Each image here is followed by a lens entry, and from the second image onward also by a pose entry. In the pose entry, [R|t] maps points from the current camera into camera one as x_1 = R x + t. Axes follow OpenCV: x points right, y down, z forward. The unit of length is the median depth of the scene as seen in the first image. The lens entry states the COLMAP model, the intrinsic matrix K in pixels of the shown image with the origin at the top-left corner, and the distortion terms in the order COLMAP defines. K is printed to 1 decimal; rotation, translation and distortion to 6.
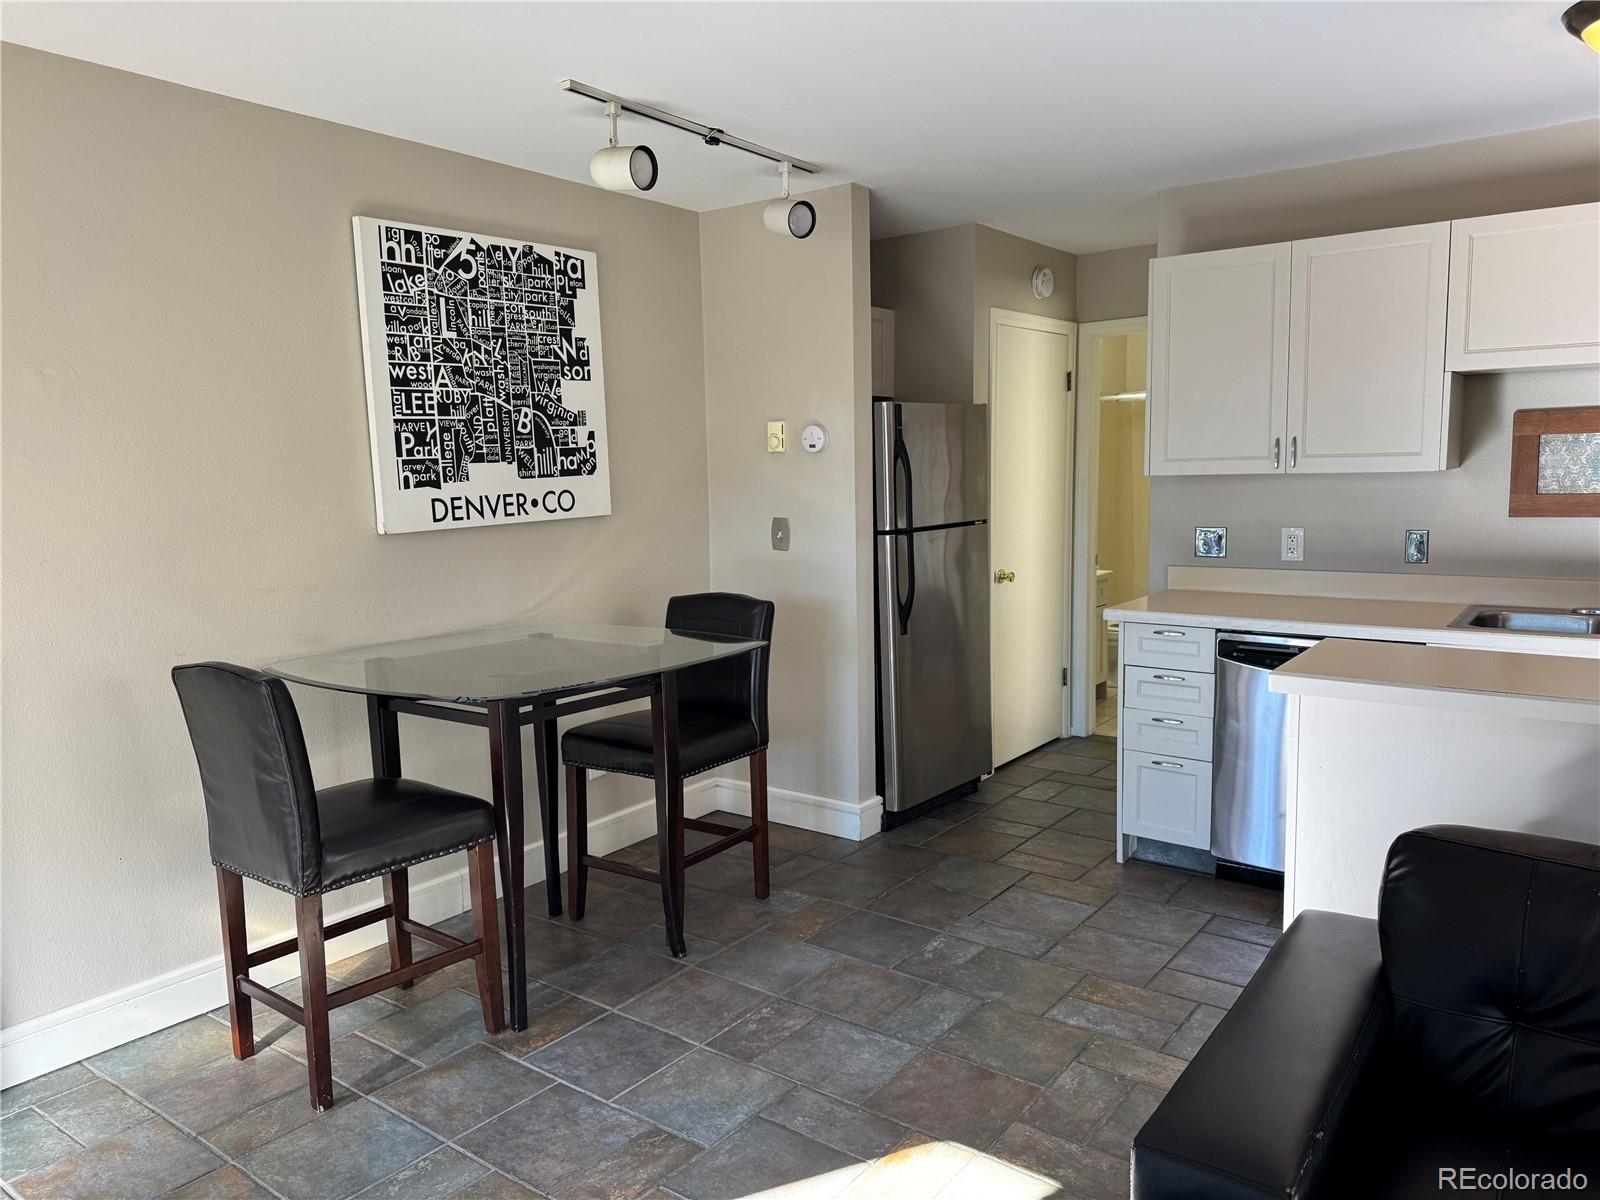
lens RADIAL K [[1121.6, 0, 811.9], [0, 1121.6, 608.2], [0, 0, 1]] dist [0.083466, -0.093911]
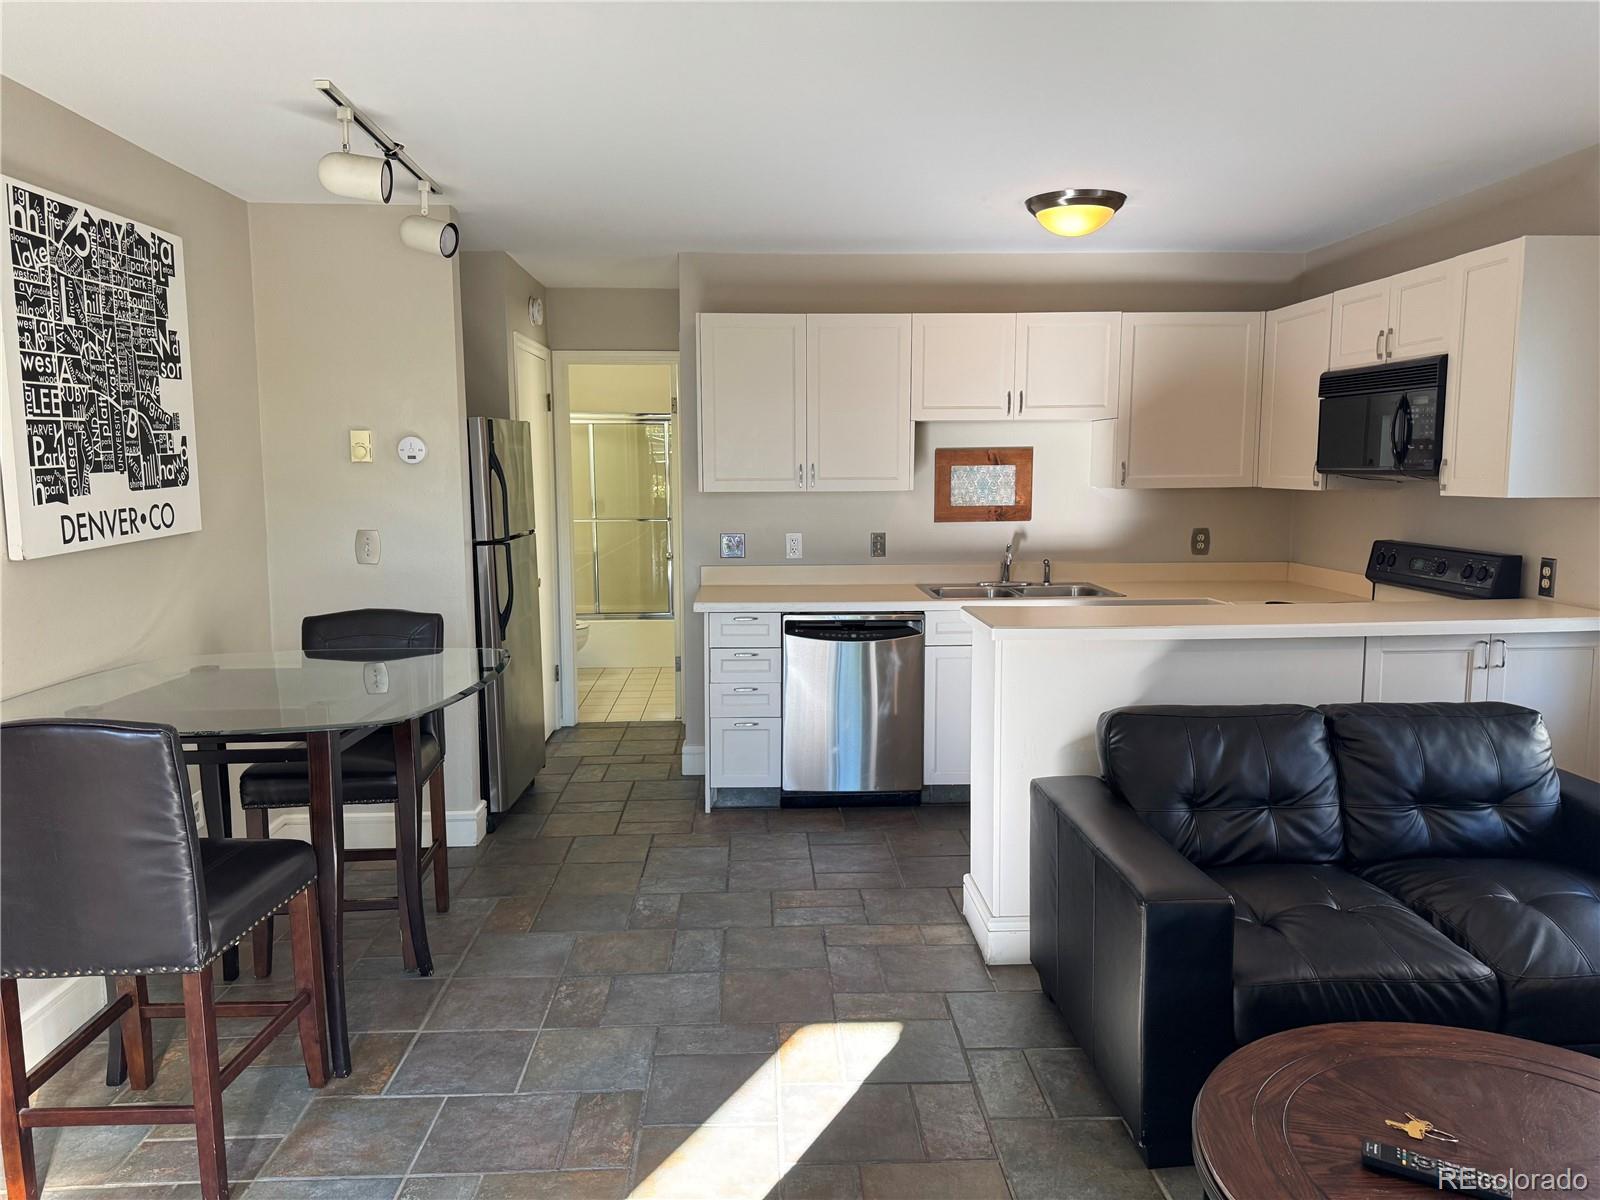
lens RADIAL K [[1121.6, 0, 802.3], [0, 1121.6, 599.2], [0, 0, 1]] dist [0.083466, -0.093911]
pose [[0.769372, -0.057385, 0.636218, -0.433751], [0.065943, 0.997771, 0.010253, -0.007897], [-0.635388, 0.034066, 0.771441, 0.009077]]
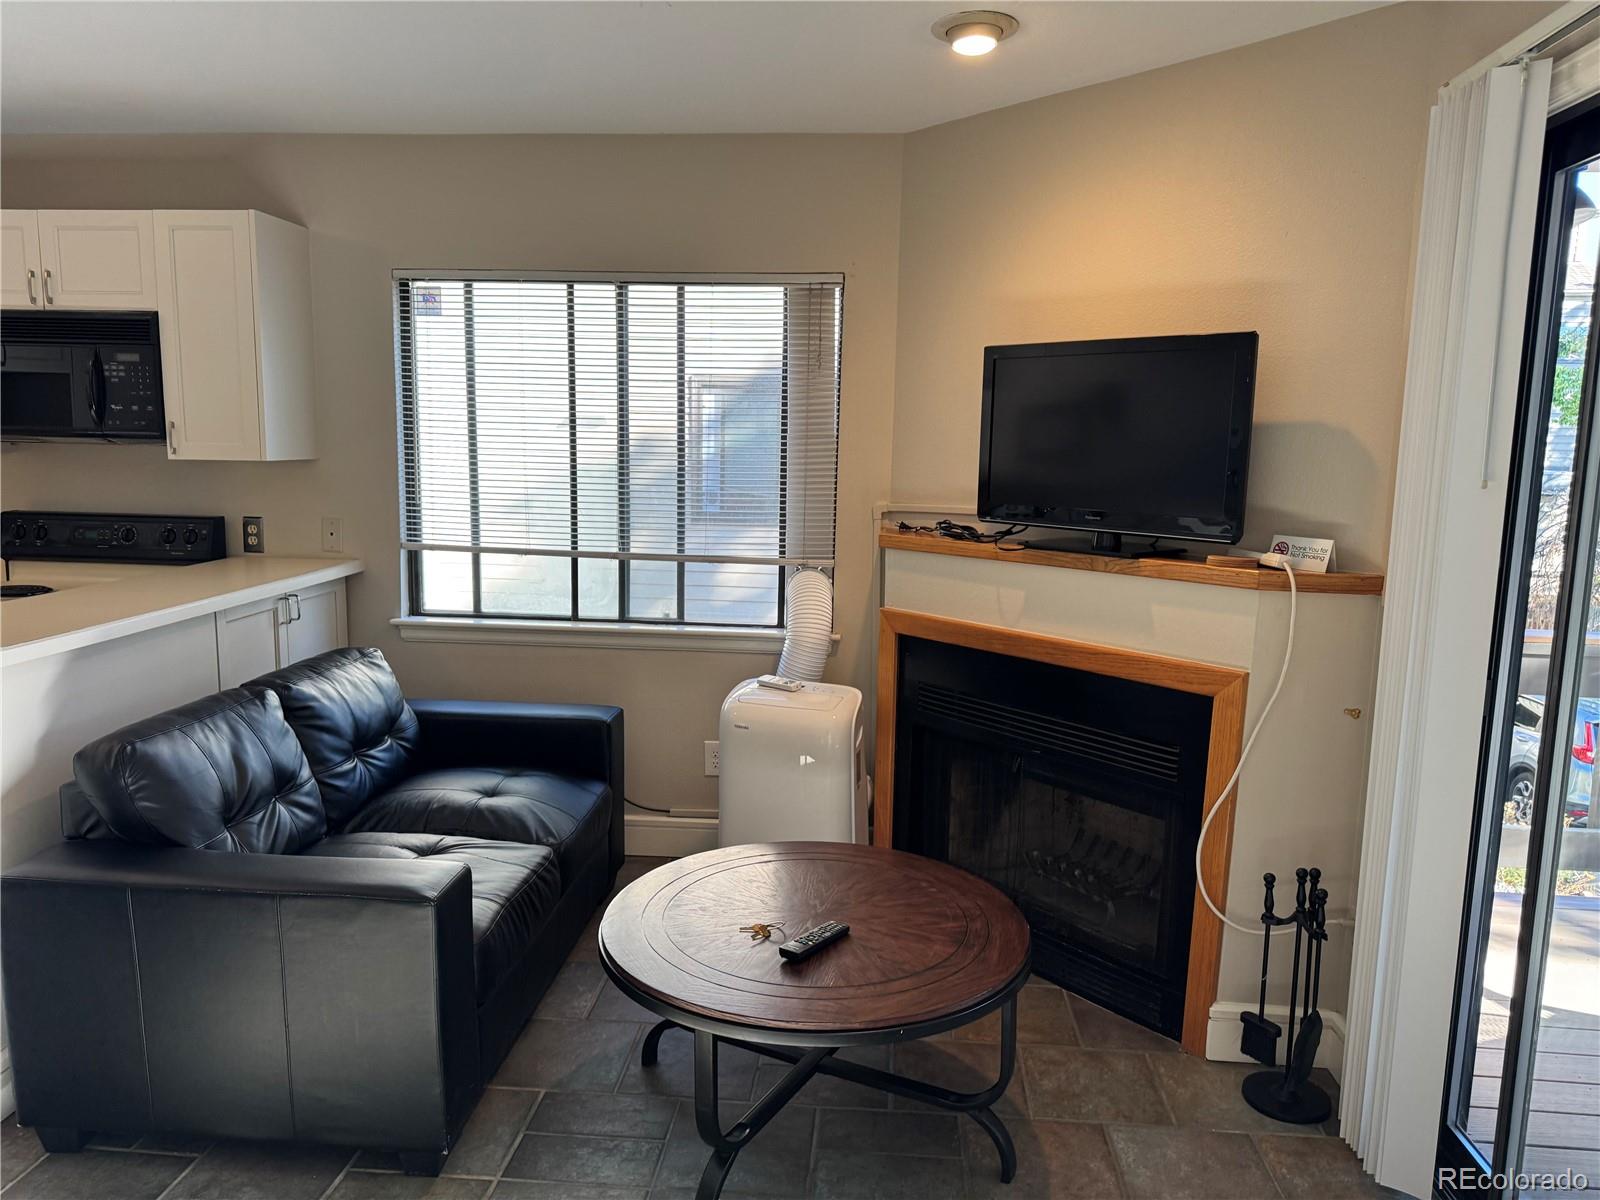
lens RADIAL K [[1121.6, 0, 792.2], [0, 1121.6, 605.1], [0, 0, 1]] dist [0.083466, -0.093911]
pose [[-0.530072, -0.111293, 0.840617, -0.470557], [0.096472, 0.976997, 0.190182, -0.064011], [-0.842447, 0.181906, -0.507142, 0.493565]]
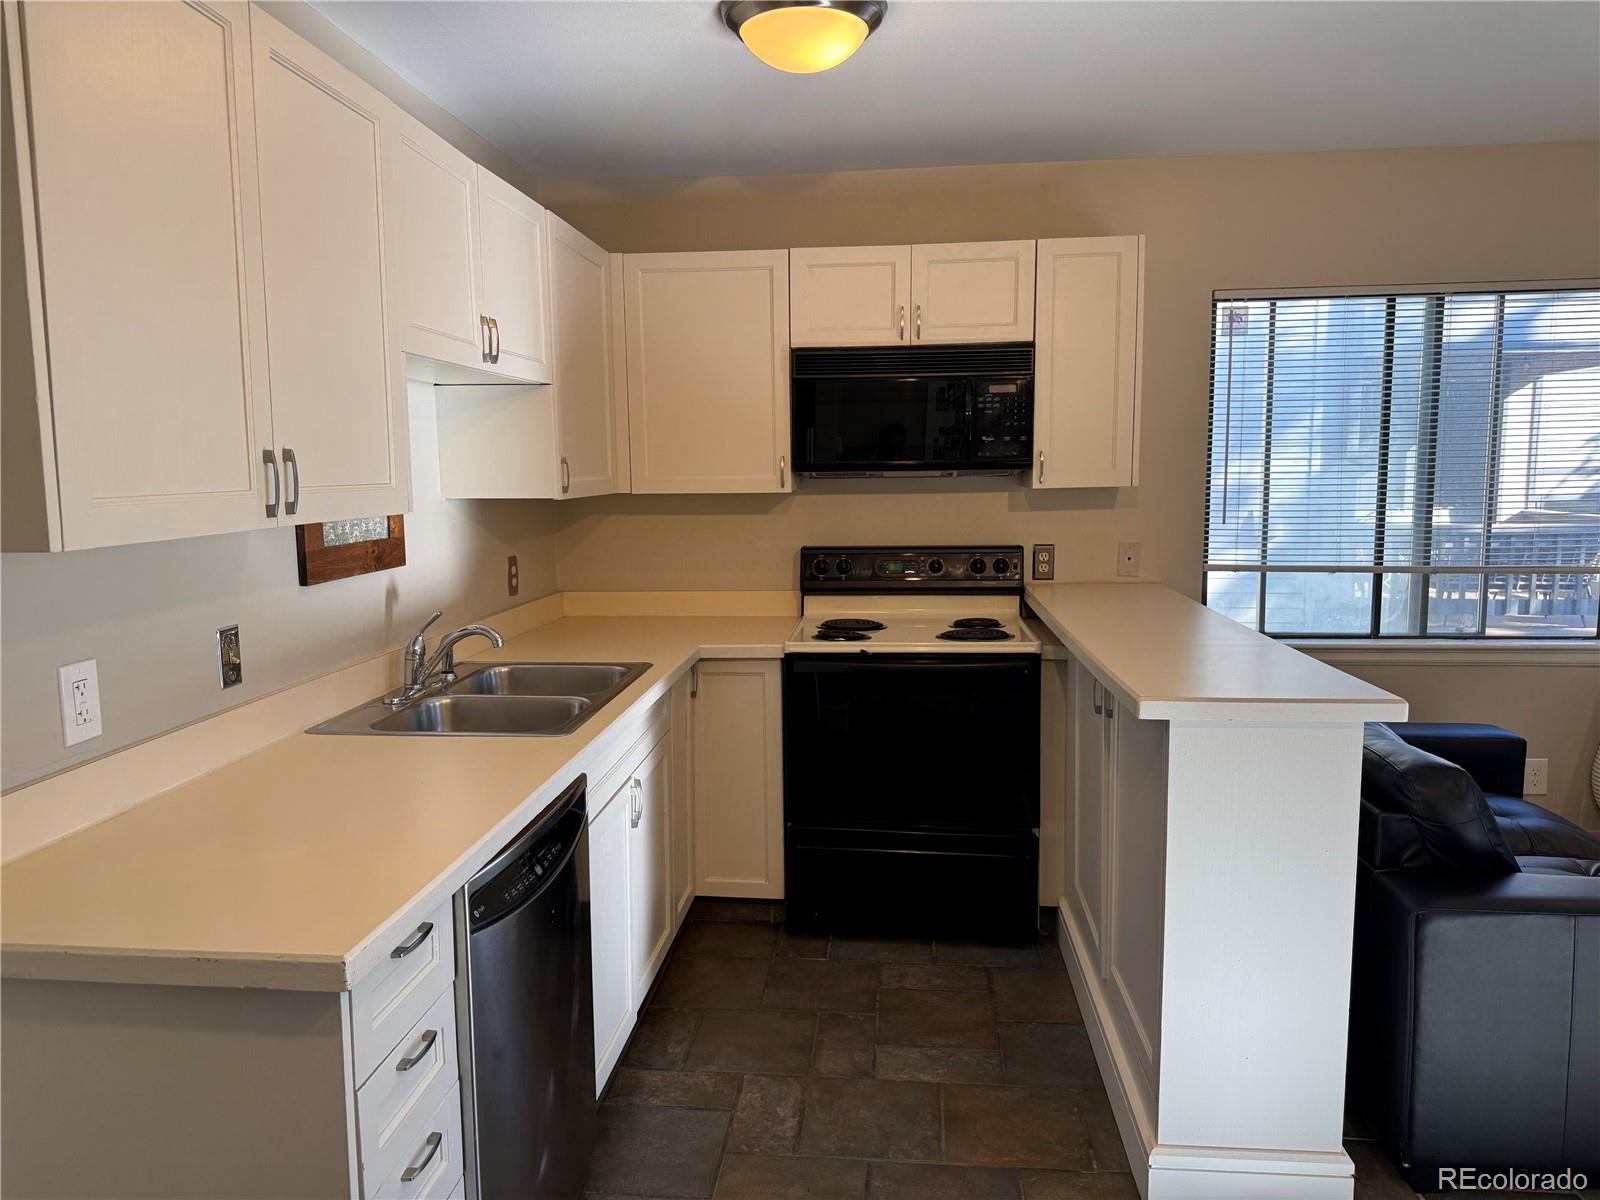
lens RADIAL K [[1121.6, 0, 809.1], [0, 1121.6, 595.0], [0, 0, 1]] dist [0.083466, -0.093911]
pose [[-0.536000, -0.066802, 0.841571, -0.070860], [0.128245, 0.978852, 0.159379, -0.141058], [-0.834420, 0.193354, -0.516098, 1.103850]]
